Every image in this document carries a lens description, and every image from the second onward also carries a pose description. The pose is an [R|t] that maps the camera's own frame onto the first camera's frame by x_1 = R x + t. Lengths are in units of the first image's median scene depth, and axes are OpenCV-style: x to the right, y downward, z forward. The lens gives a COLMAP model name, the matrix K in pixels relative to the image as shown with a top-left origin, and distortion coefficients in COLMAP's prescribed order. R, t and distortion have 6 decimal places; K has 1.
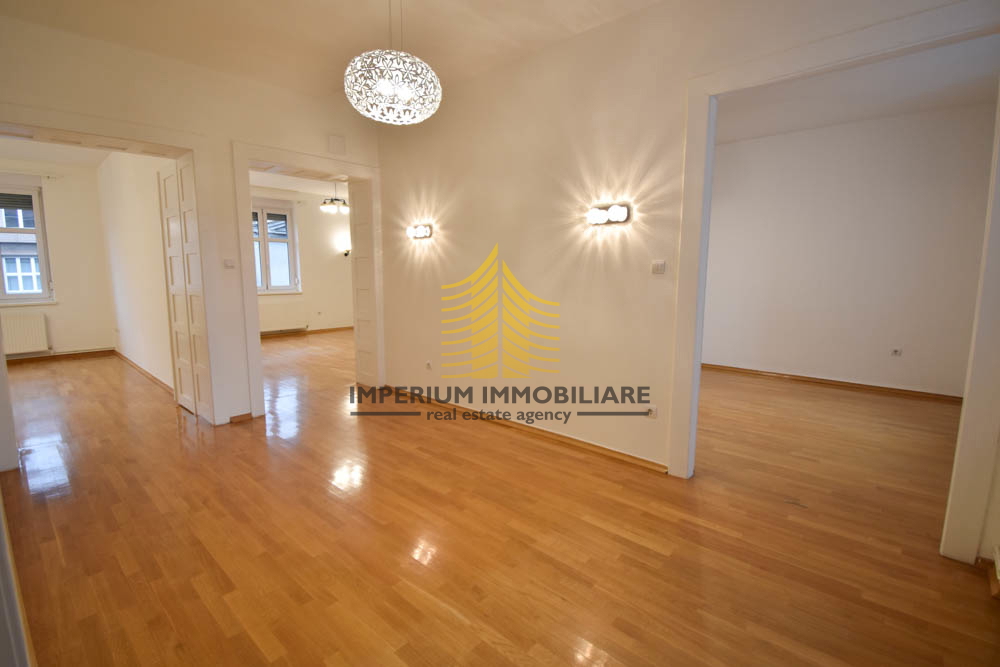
lens RADIAL K [[466.0, 0, 500.0], [0, 466.0, 333.5], [0, 0, 1]] dist [0.015546, -0.023736]
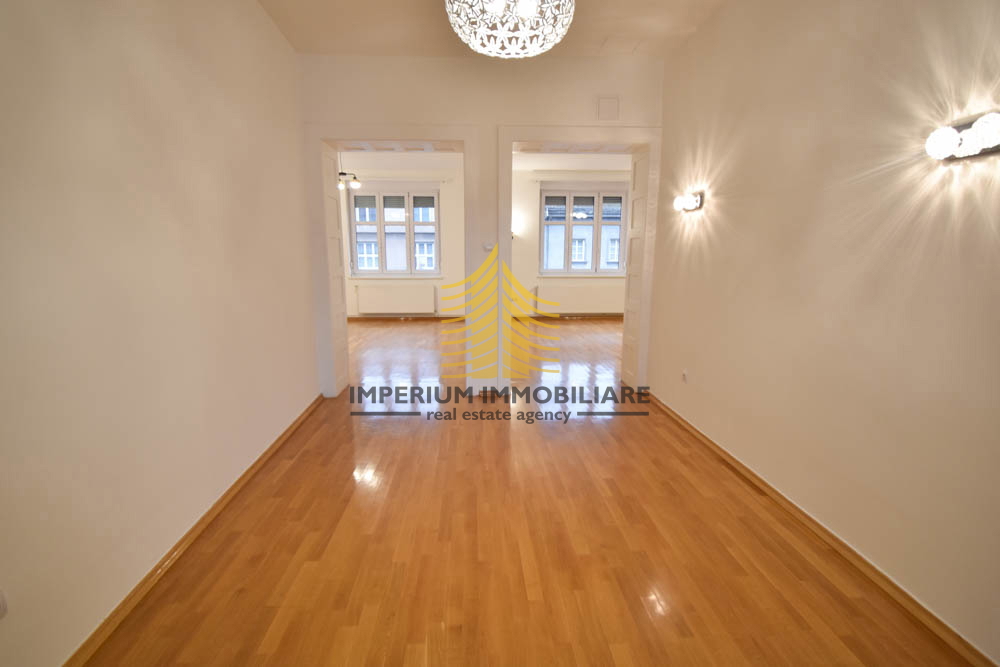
lens RADIAL K [[466.0, 0, 500.0], [0, 466.0, 333.5], [0, 0, 1]] dist [0.015546, -0.023736]
pose [[0.701399, 0.120442, -0.702519, 0.222960], [-0.095287, 0.992617, 0.075041, -0.041619], [0.706371, 0.014307, 0.707697, 0.307986]]
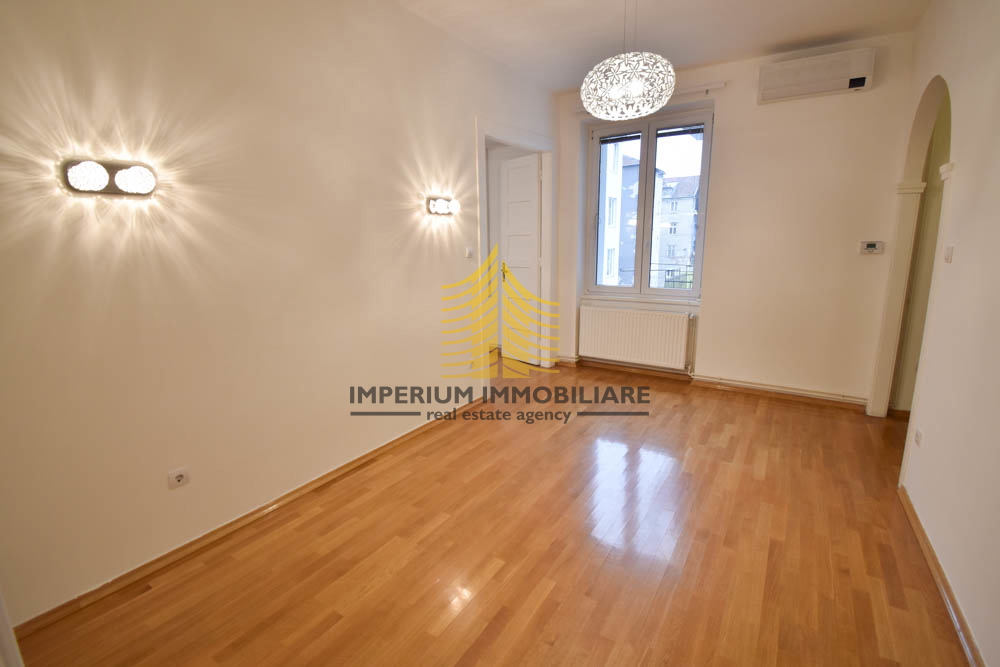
lens RADIAL K [[430.7, 0, 517.8], [0, 430.7, 330.1], [0, 0, 1]] dist [-0.000448, -0.016979]
pose [[-0.165765, -0.196825, 0.966324, -0.780152], [0.141323, 0.965025, 0.220803, -0.157975], [-0.975987, 0.173165, -0.132152, 0.934911]]
